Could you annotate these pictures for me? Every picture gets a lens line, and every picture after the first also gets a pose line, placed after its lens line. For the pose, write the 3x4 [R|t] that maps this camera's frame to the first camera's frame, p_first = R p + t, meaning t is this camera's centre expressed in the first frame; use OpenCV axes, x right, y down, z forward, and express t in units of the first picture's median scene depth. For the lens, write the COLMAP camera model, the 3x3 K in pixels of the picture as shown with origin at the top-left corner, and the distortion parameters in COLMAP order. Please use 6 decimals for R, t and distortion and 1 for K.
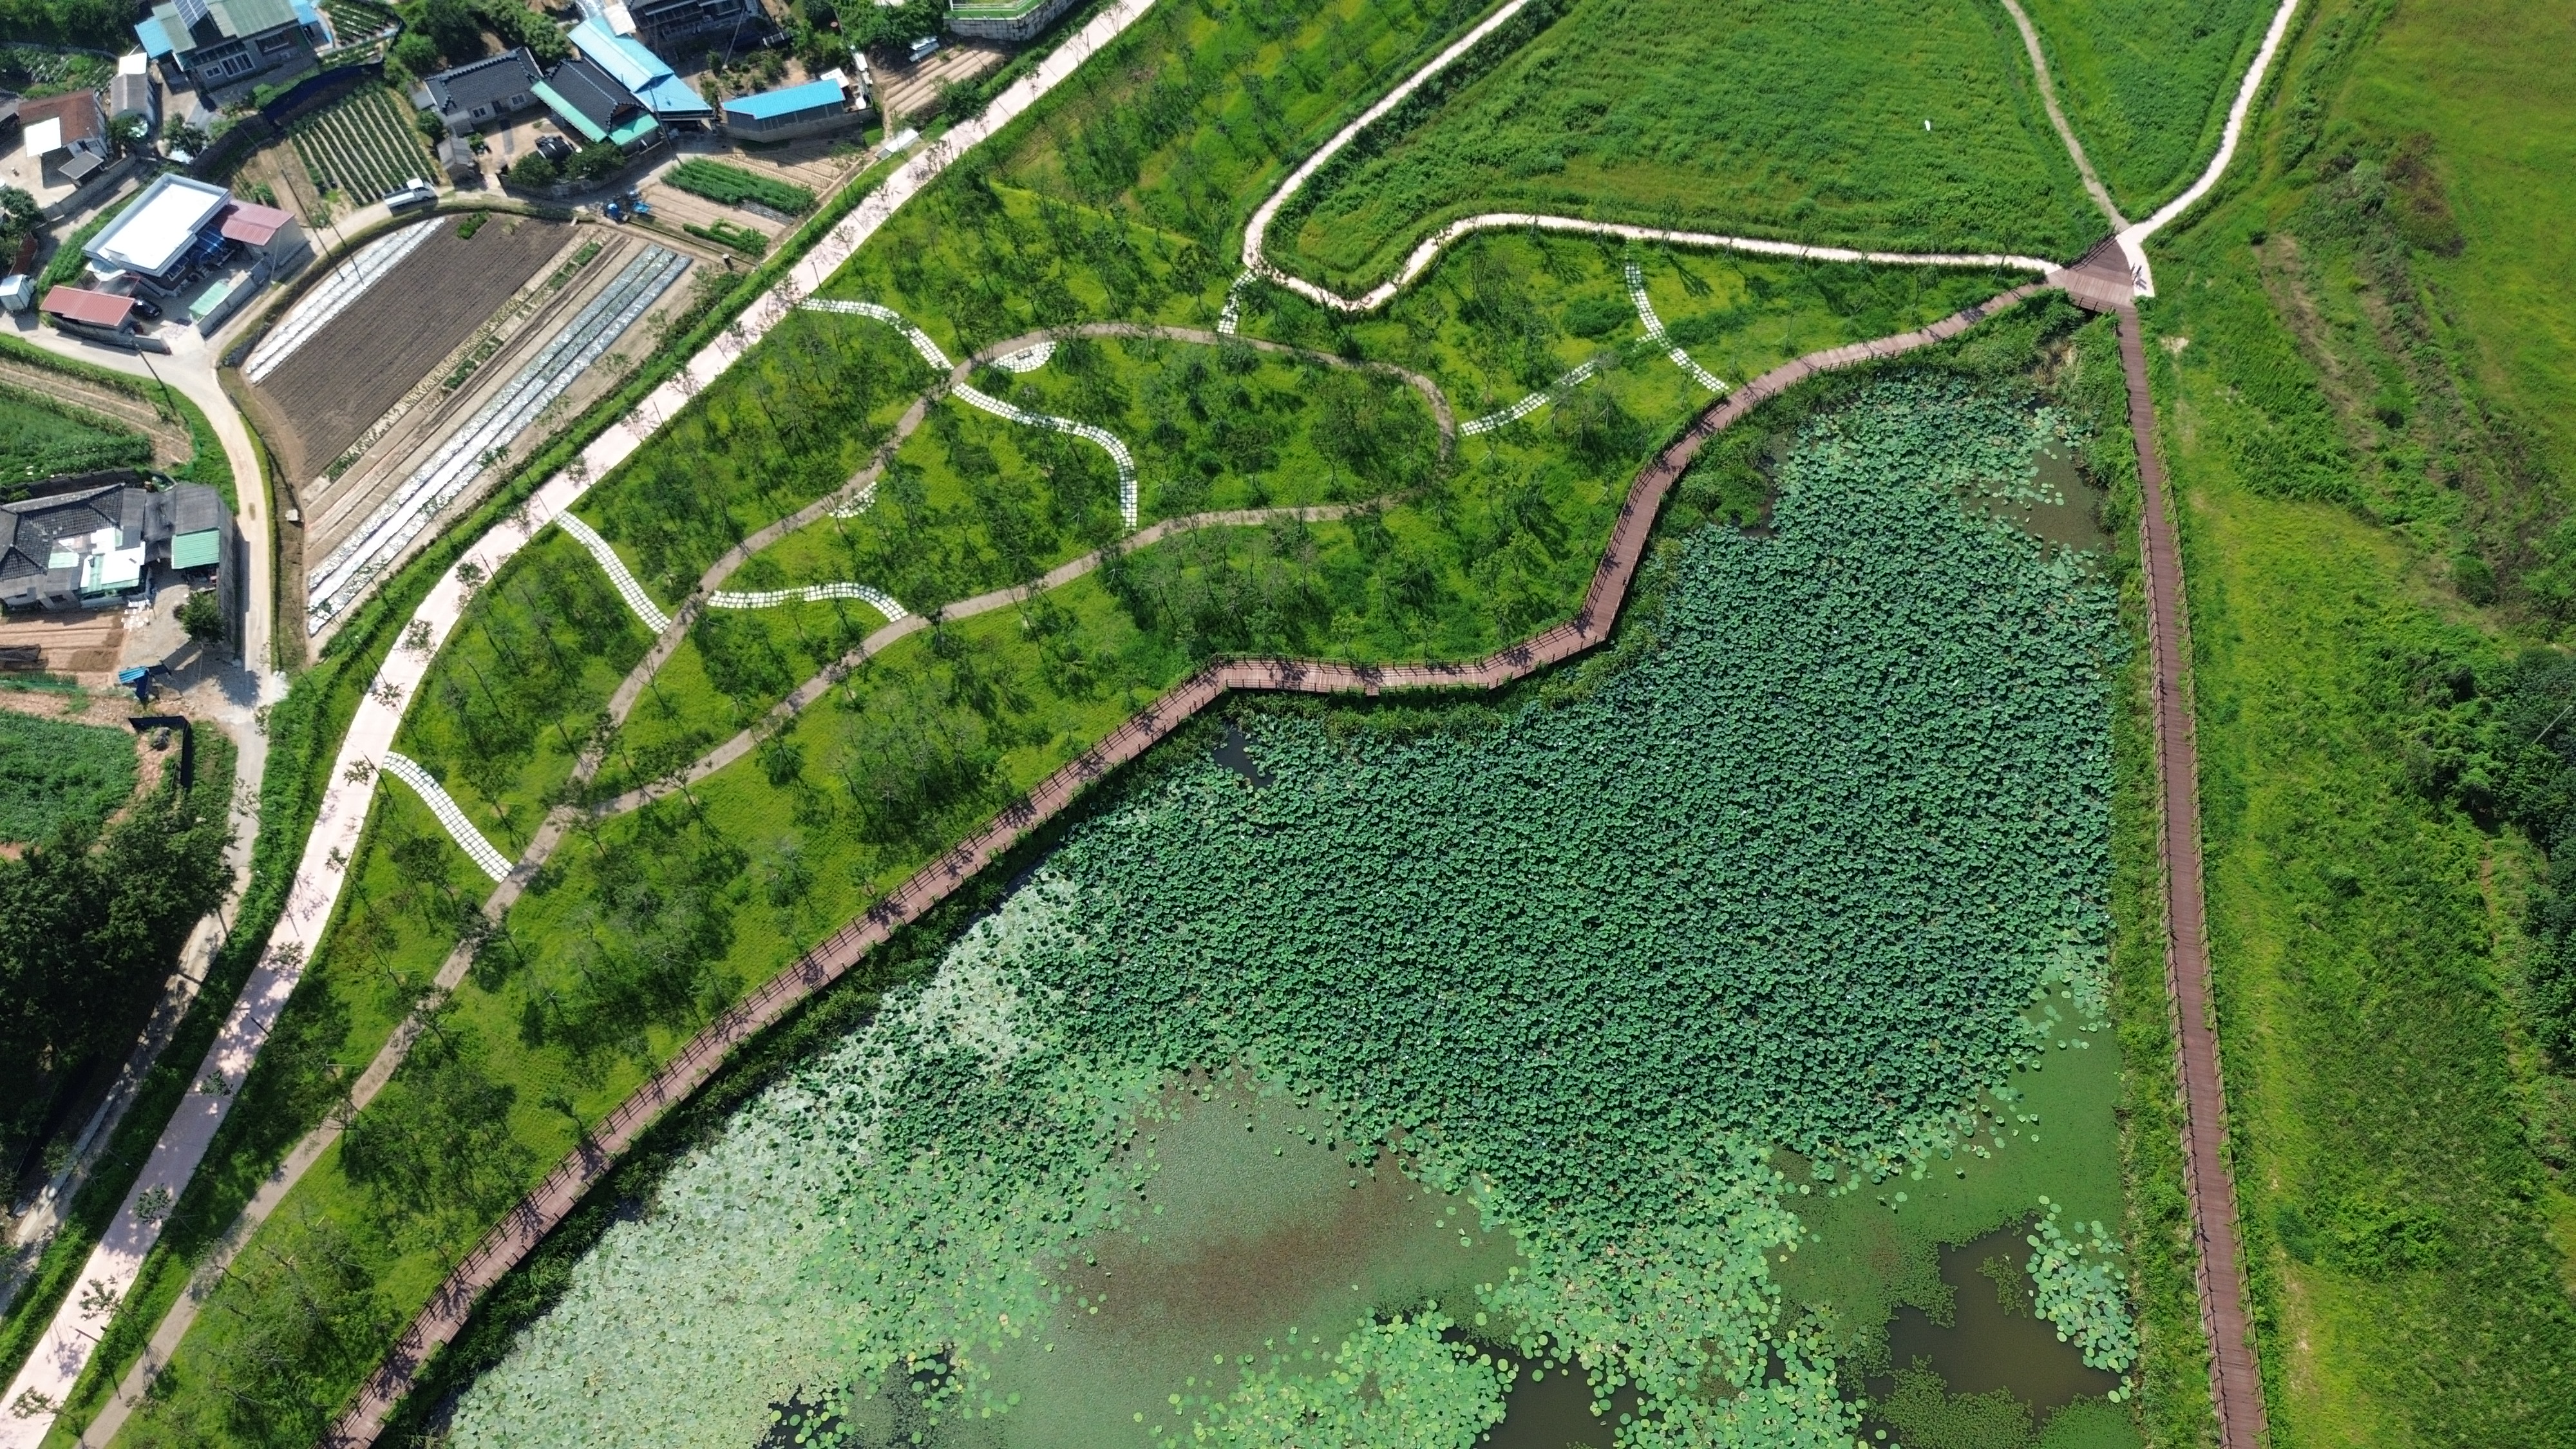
lens RADIAL K [[1846.7, 0, 1275.2], [0, 1846.7, 721.7], [0, 0, 1]] dist [0.046392, -0.046476]
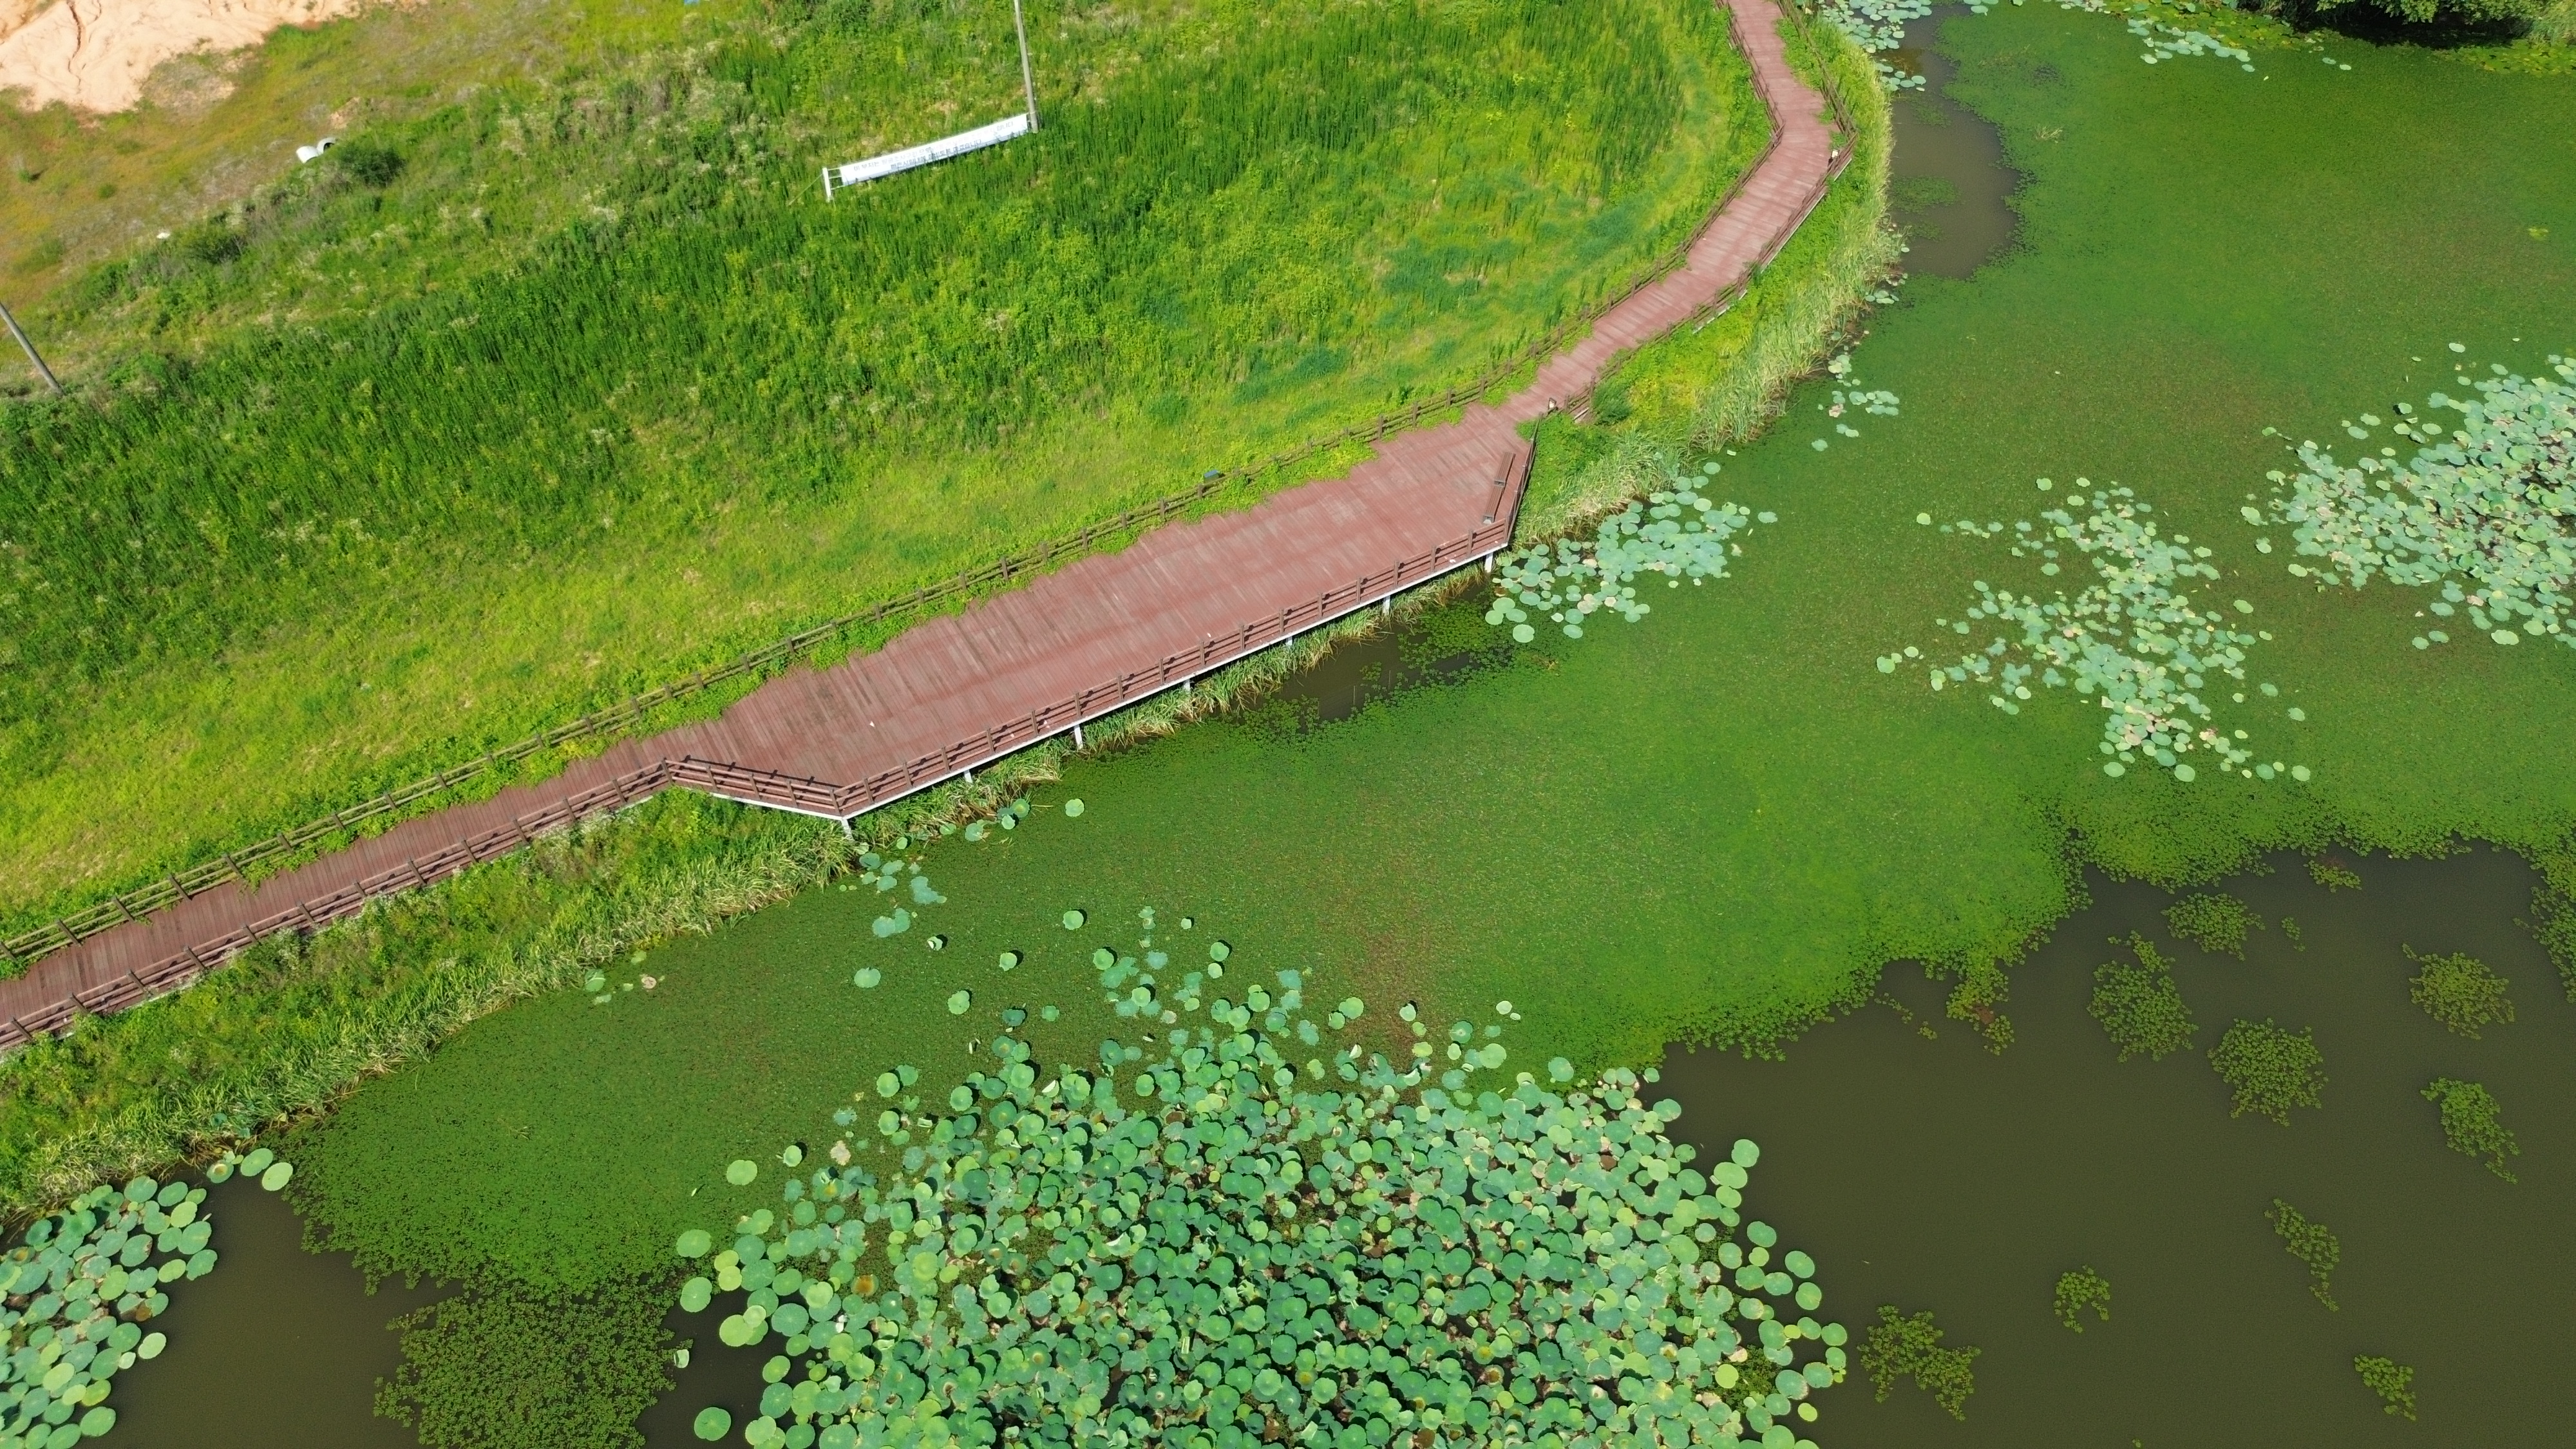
lens RADIAL K [[1846.7, 0, 1302.8], [0, 1846.7, 711.9], [0, 0, 1]] dist [0.046392, -0.046476]
pose [[-0.641364, -0.565126, 0.518926, 0.157258], [0.641727, -0.024421, 0.766545, 0.189325], [-0.420522, 0.824643, 0.378319, 0.633103]]
